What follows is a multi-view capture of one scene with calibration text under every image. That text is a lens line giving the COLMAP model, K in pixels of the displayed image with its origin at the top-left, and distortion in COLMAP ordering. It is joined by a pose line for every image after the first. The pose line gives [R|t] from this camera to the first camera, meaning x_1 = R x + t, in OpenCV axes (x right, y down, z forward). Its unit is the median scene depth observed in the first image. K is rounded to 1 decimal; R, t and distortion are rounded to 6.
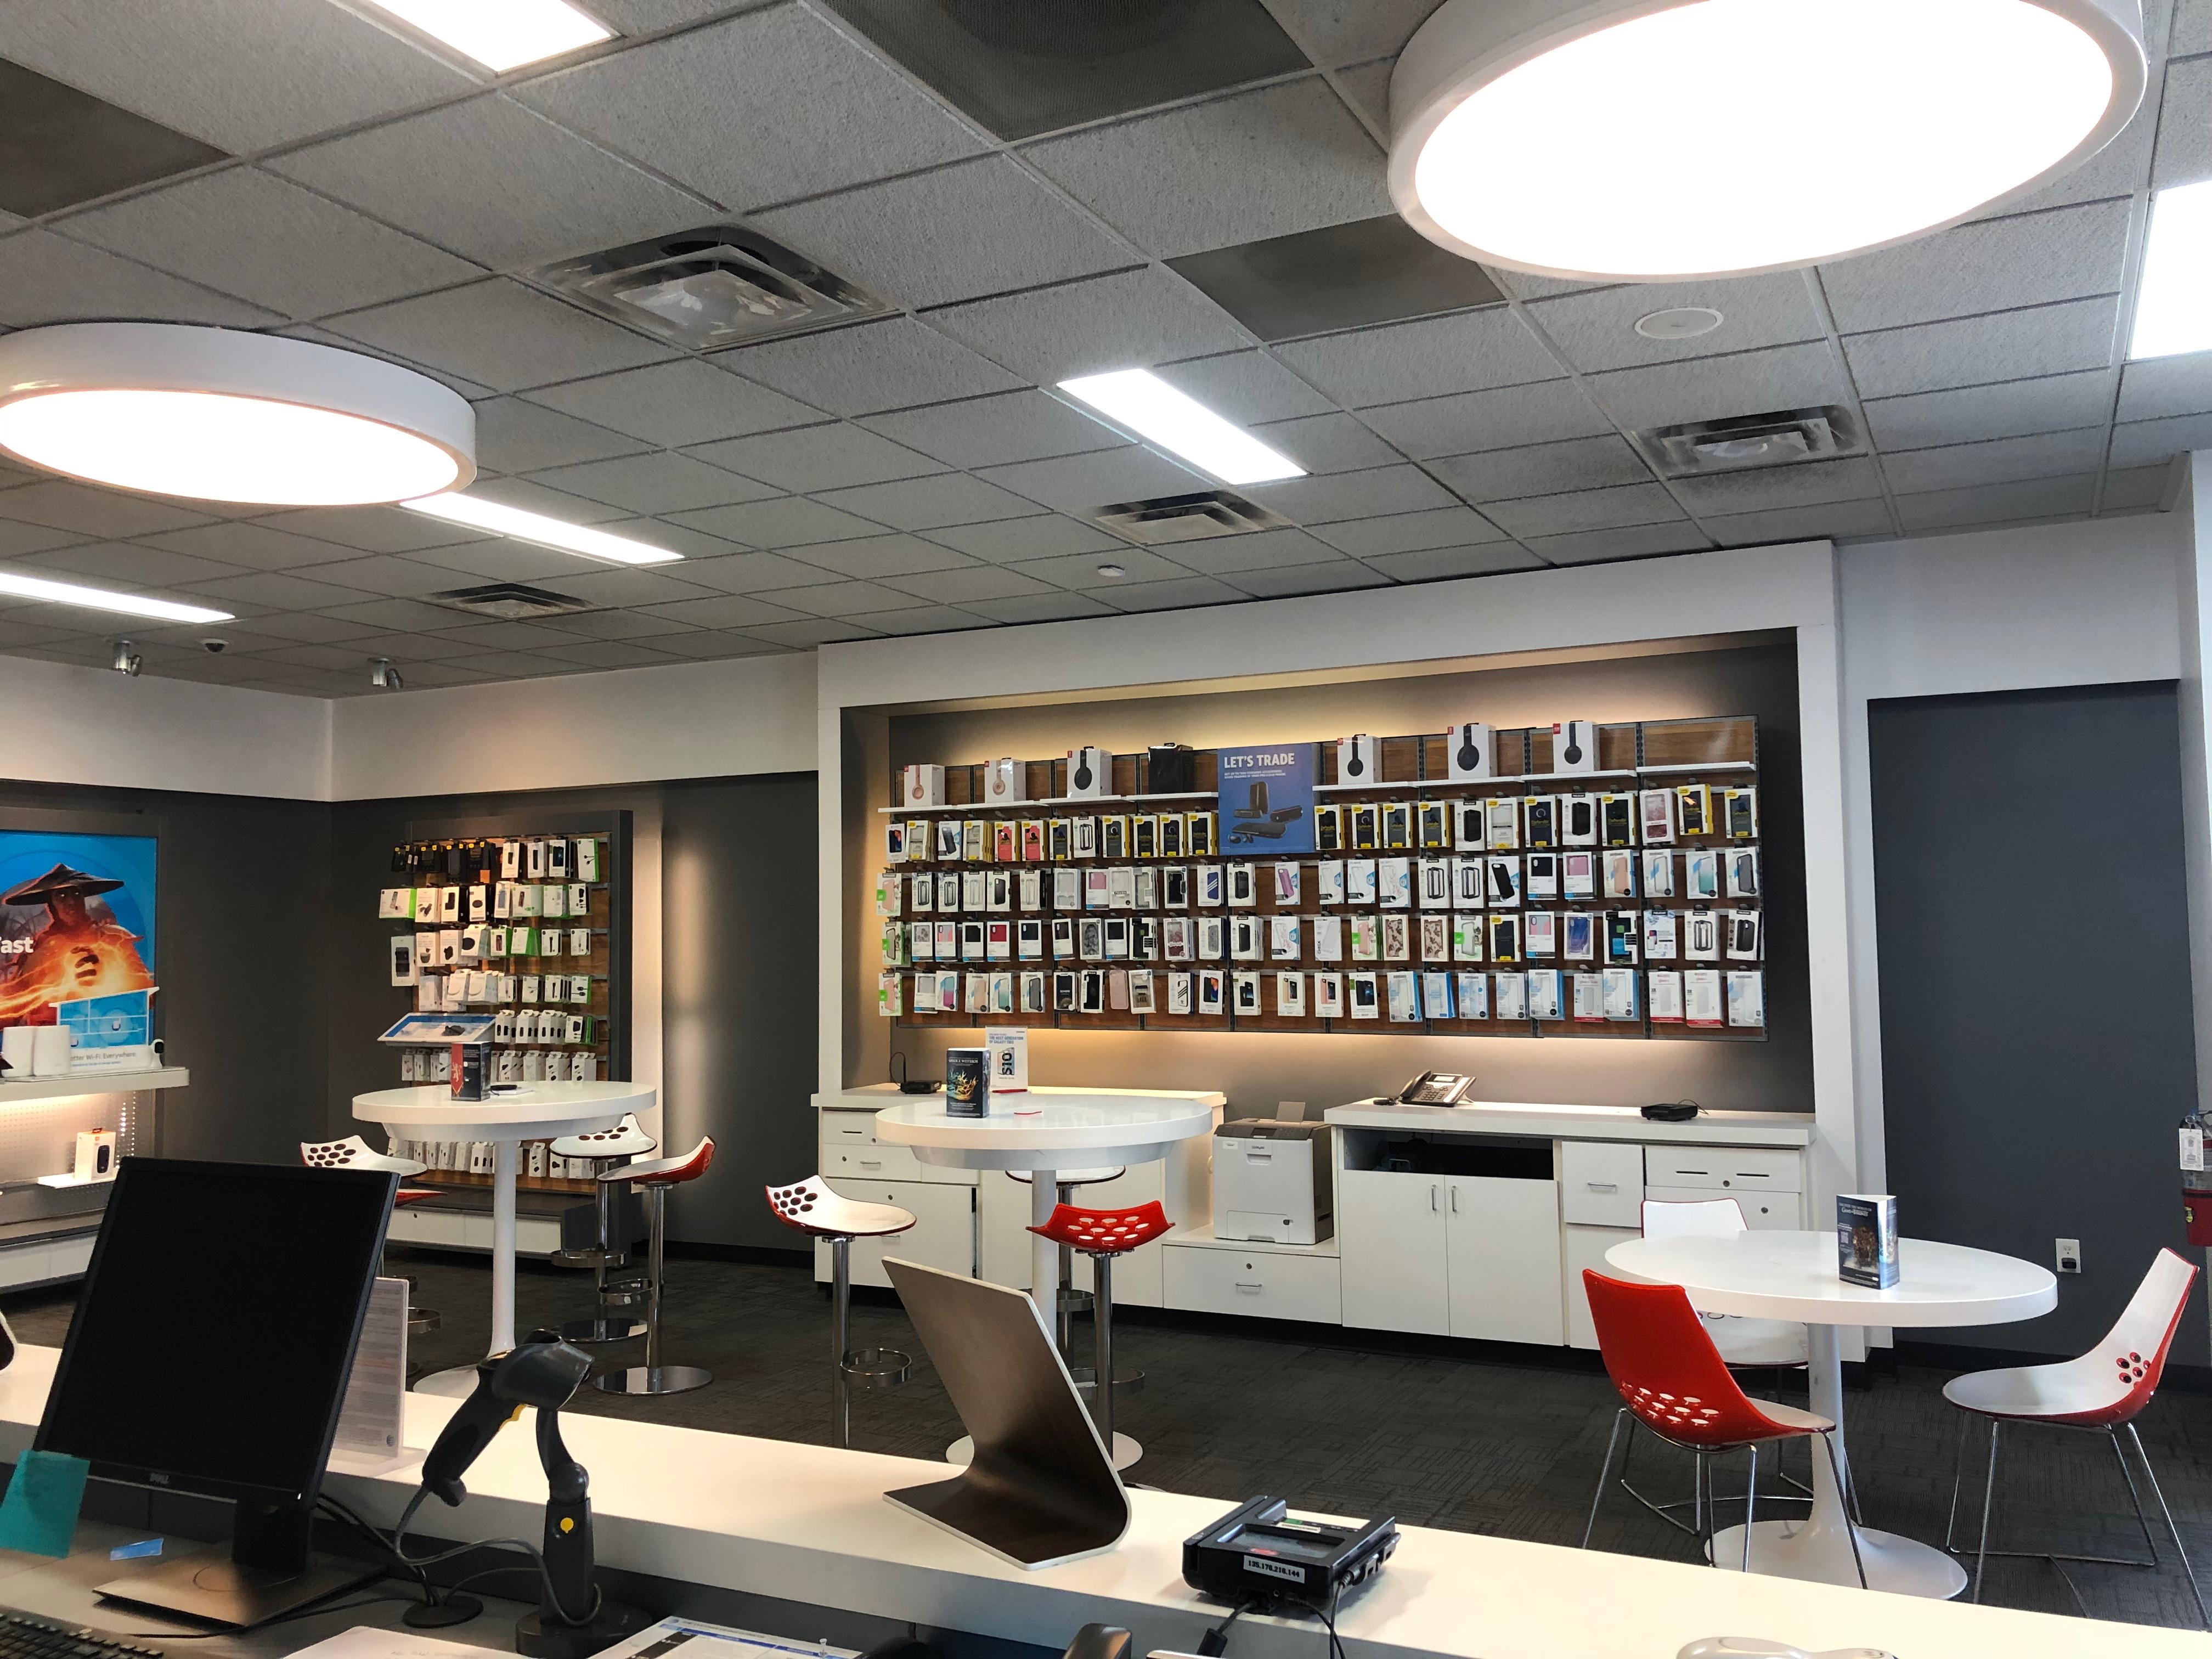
lens RADIAL K [[1818.7, 0, 1105.6], [0, 1818.7, 828.5], [0, 0, 1]] dist [0.014371, -0.001877]
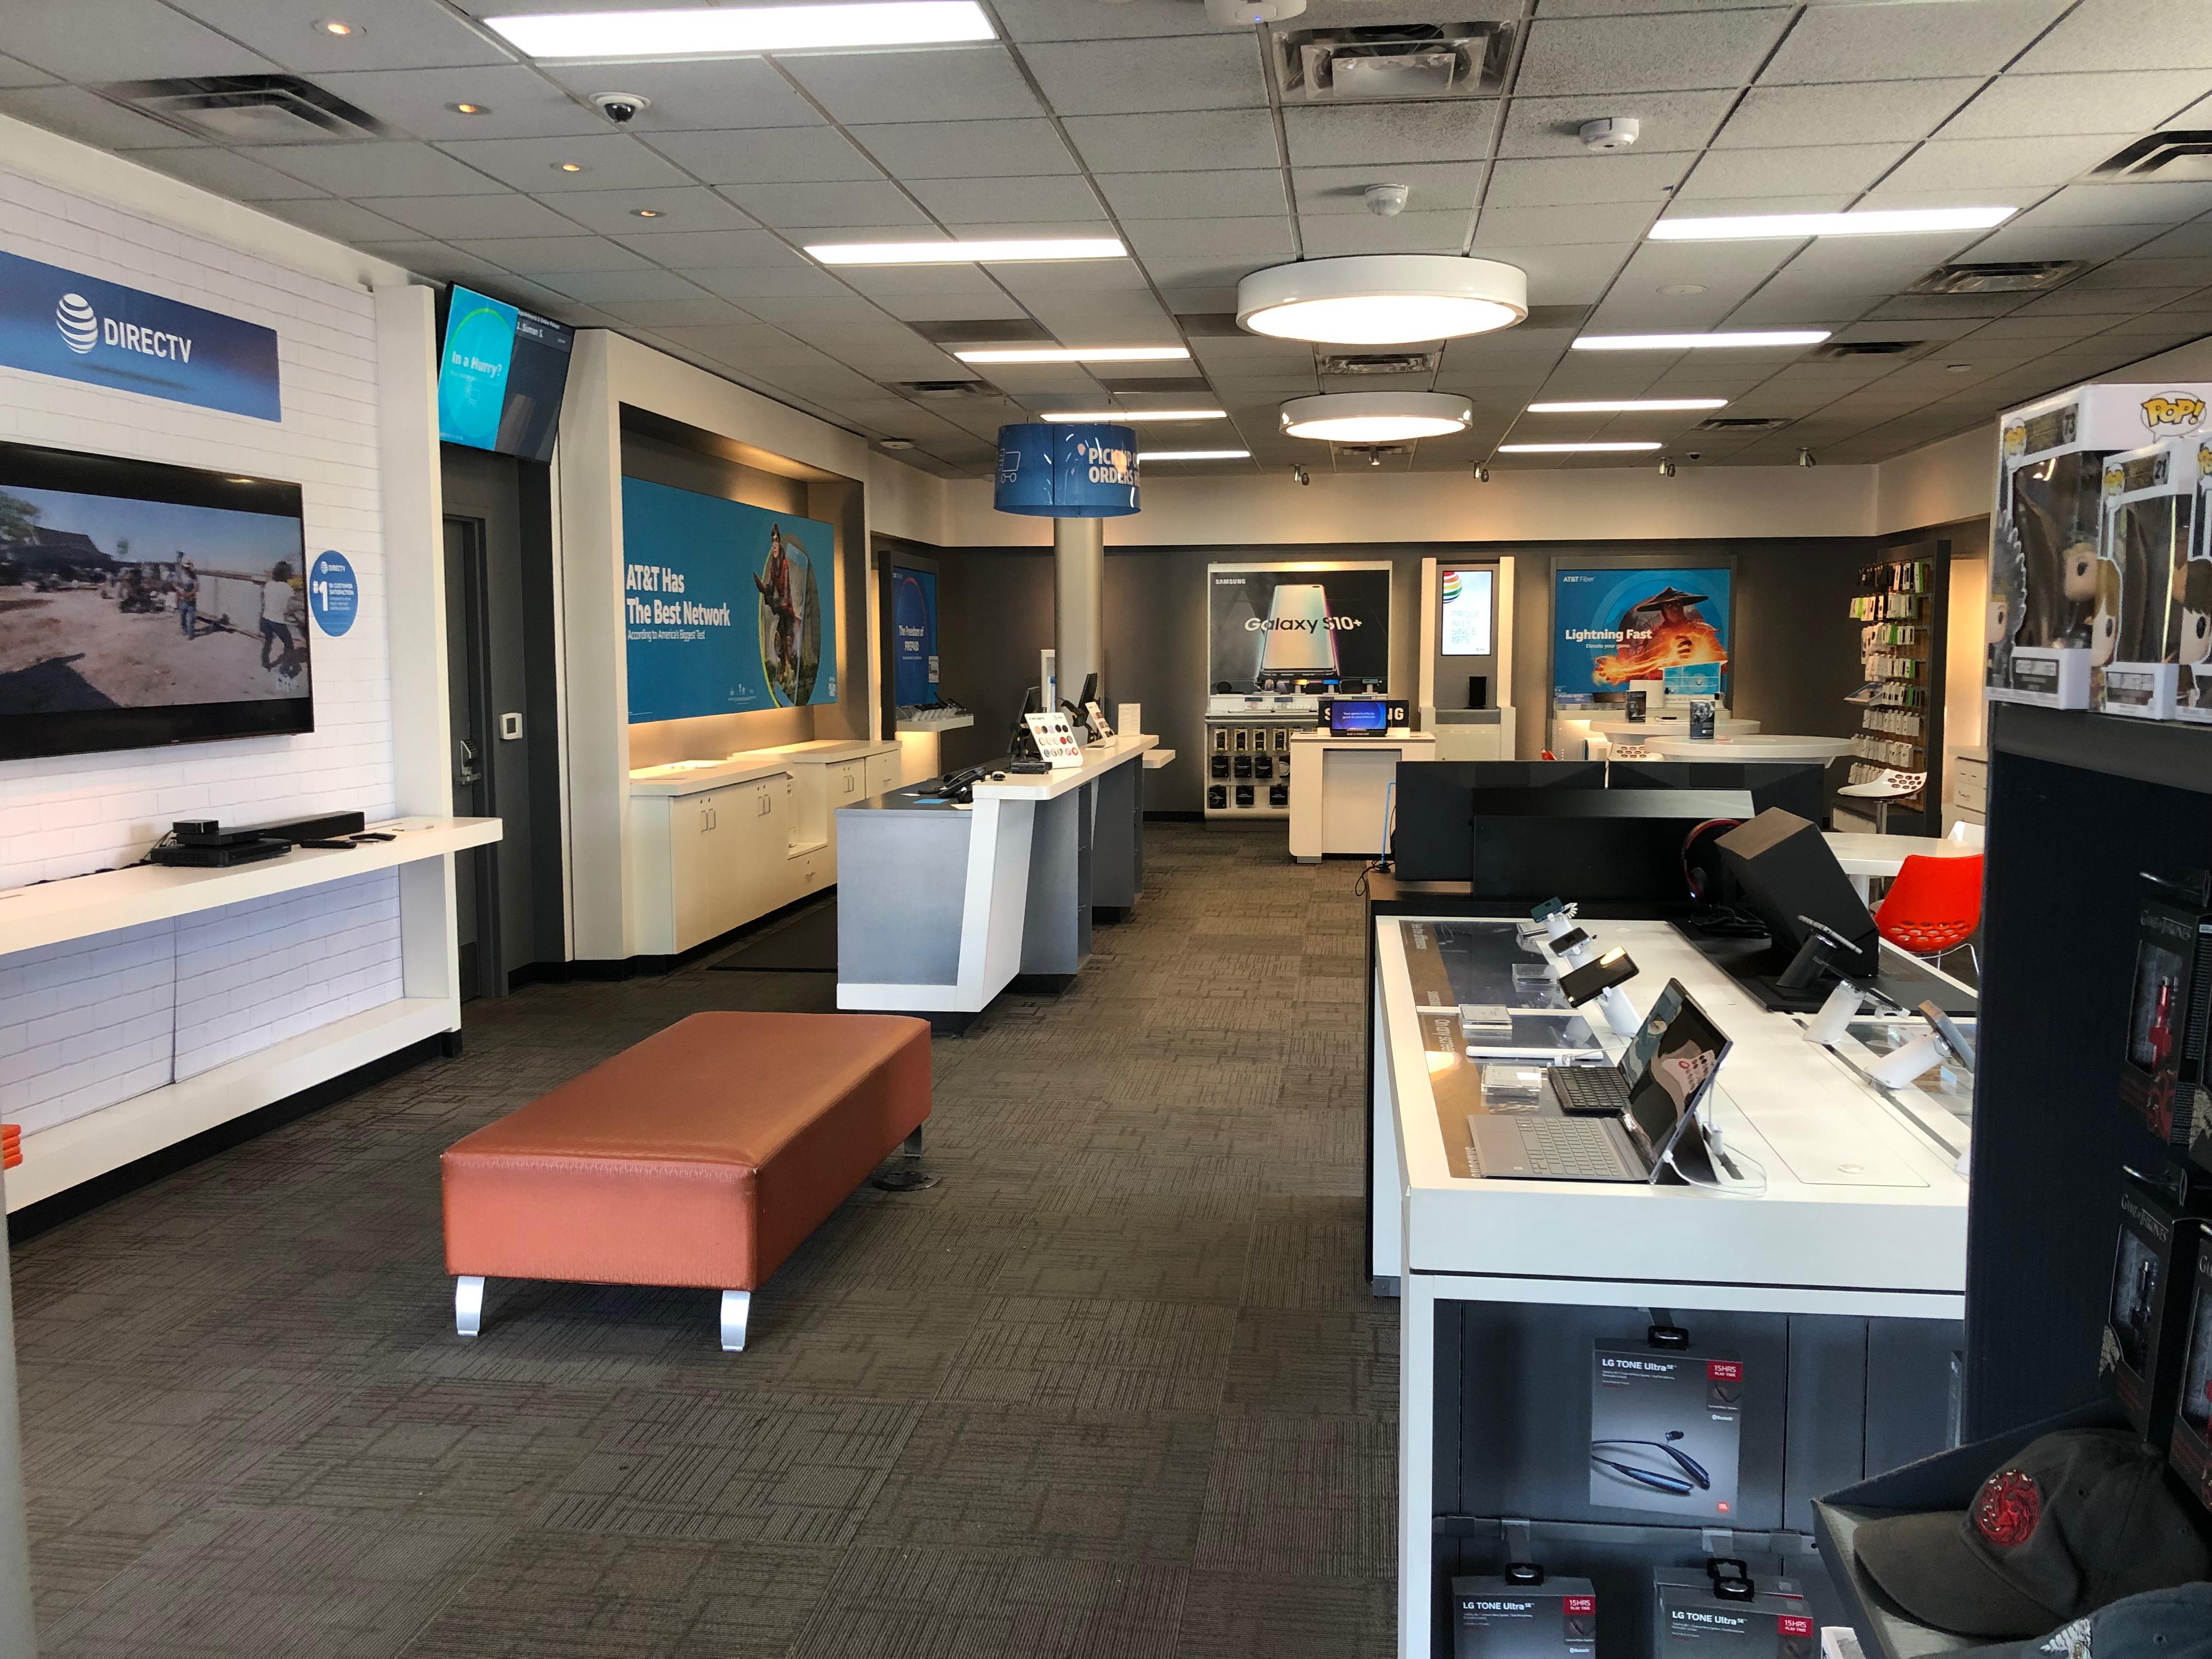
lens RADIAL K [[1818.7, 0, 1107.6], [0, 1818.7, 833.8], [0, 0, 1]] dist [0.014371, -0.001877]
pose [[0.331454, 0.110515, -0.936976, 0.877234], [0.052413, 0.989425, 0.135243, -0.010224], [0.942014, -0.093936, 0.322156, -0.070943]]
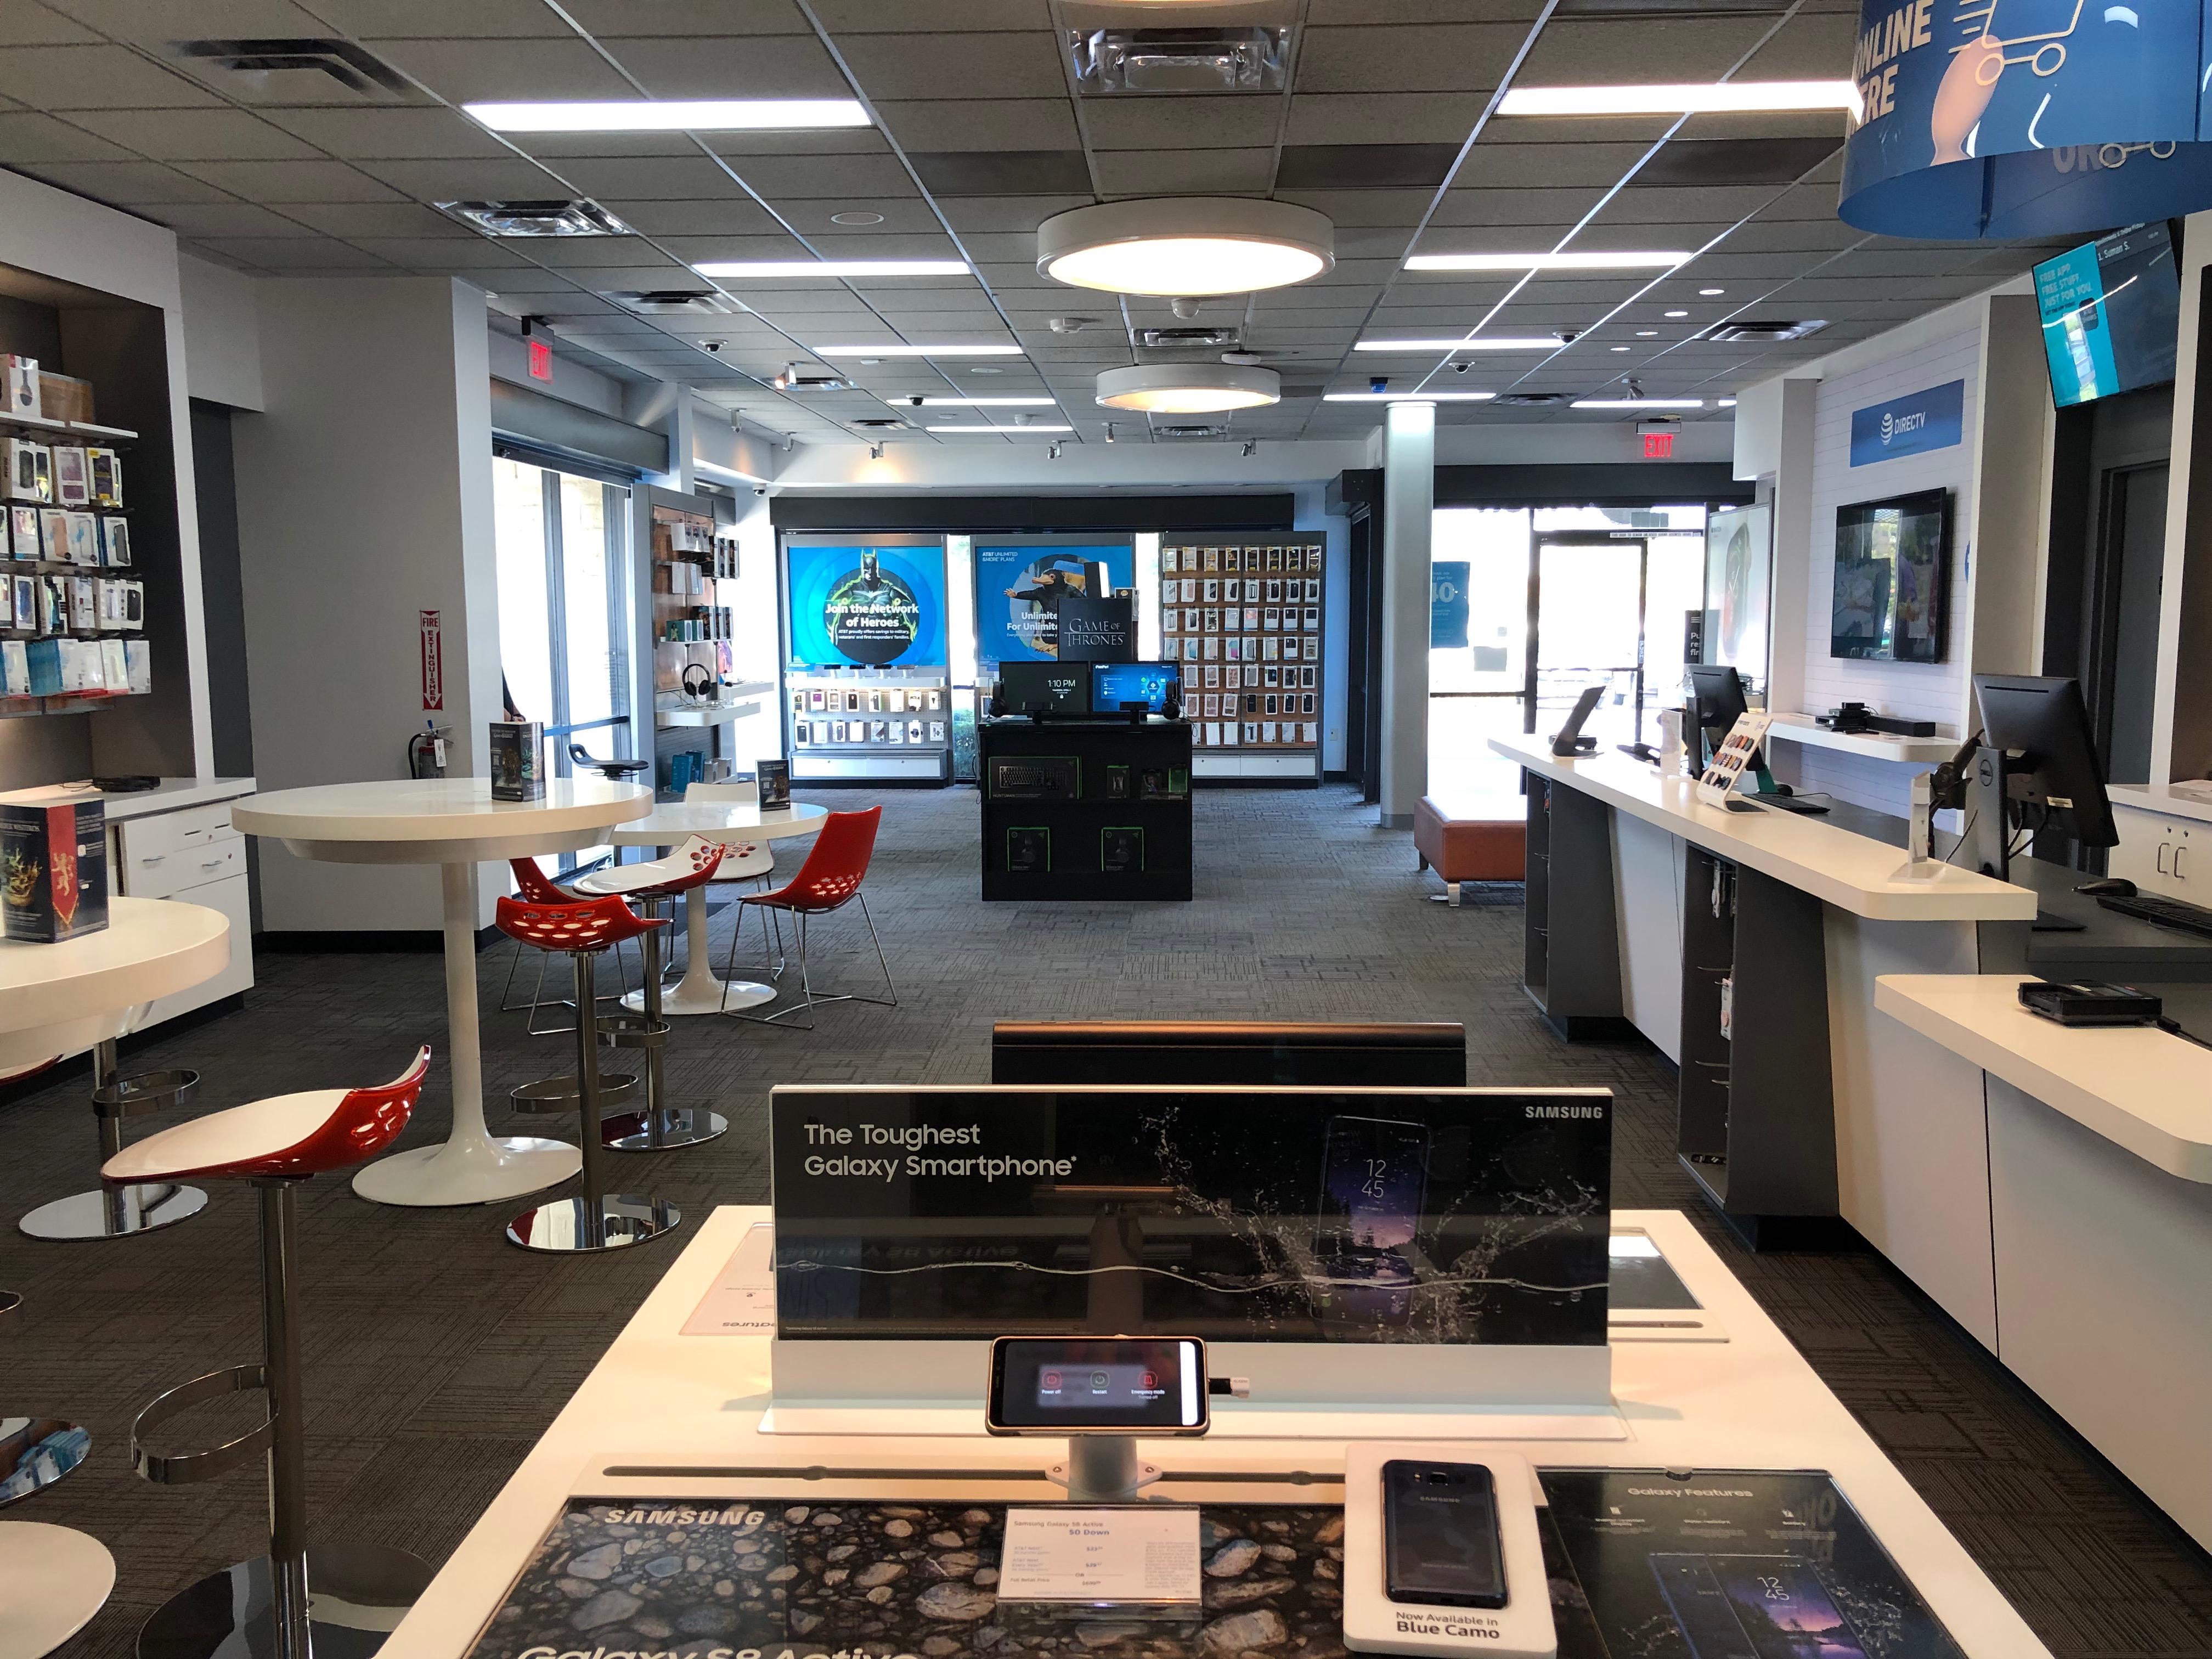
lens RADIAL K [[1818.7, 0, 1110.9], [0, 1818.7, 827.8], [0, 0, 1]] dist [0.014371, -0.001877]
pose [[-0.416544, -0.090119, 0.904638, -0.608592], [-0.041572, 0.995922, 0.080070, 0.058478], [-0.908165, -0.004255, -0.418591, 0.694939]]
